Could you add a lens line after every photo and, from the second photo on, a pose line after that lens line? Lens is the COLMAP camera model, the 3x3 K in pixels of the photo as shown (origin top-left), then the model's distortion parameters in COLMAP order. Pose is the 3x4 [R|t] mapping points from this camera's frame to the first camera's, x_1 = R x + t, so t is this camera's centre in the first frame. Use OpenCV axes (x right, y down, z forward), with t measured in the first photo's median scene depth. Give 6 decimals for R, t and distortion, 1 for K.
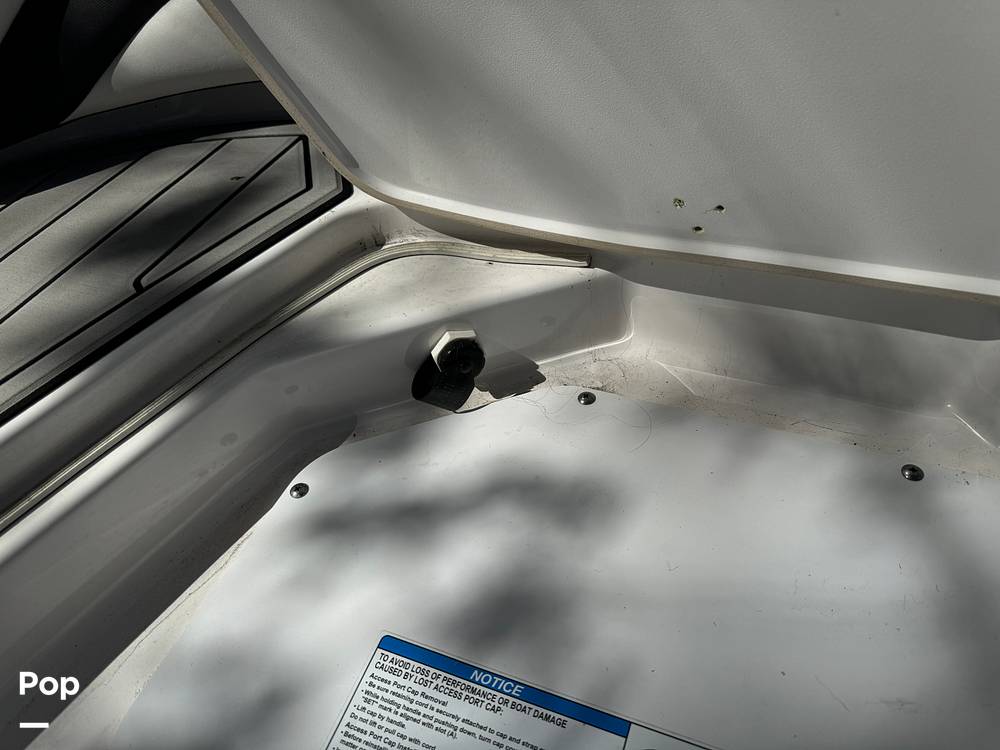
lens RADIAL K [[733.1, 0, 500.0], [0, 733.1, 375.0], [0, 0, 1]] dist [0.011450, -0.013527]
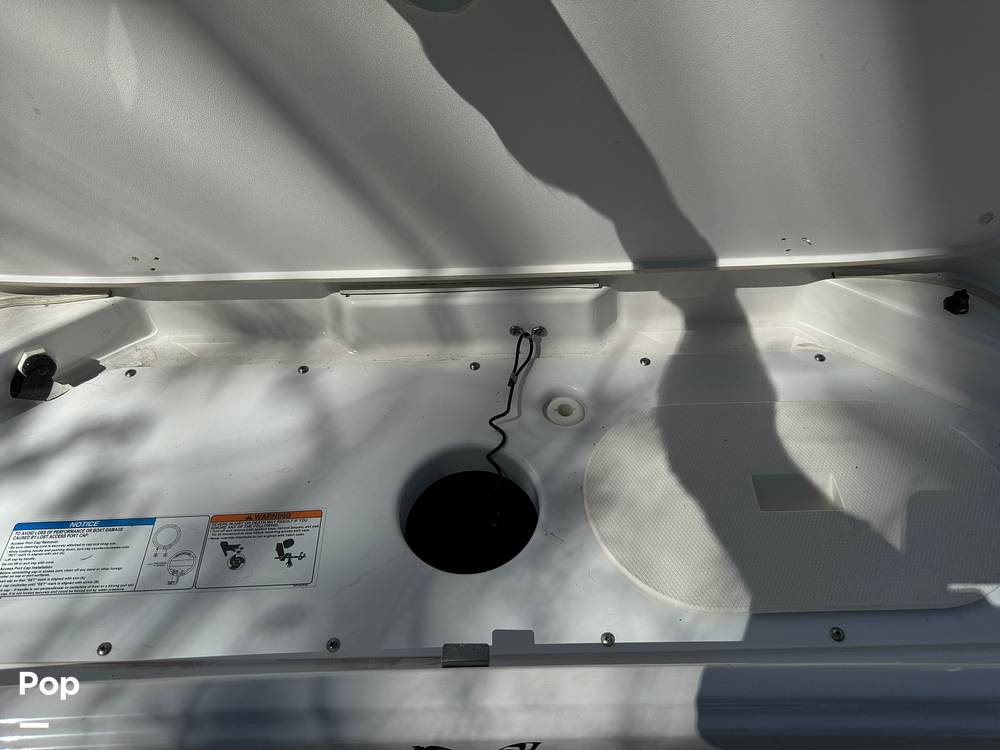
lens RADIAL K [[733.1, 0, 500.0], [0, 733.1, 375.0], [0, 0, 1]] dist [0.011450, -0.013527]
pose [[0.906625, -0.231389, 0.352833, 0.302521], [0.222025, 0.972709, 0.067399, 0.115033], [-0.358799, 0.017232, 0.933256, -0.919821]]
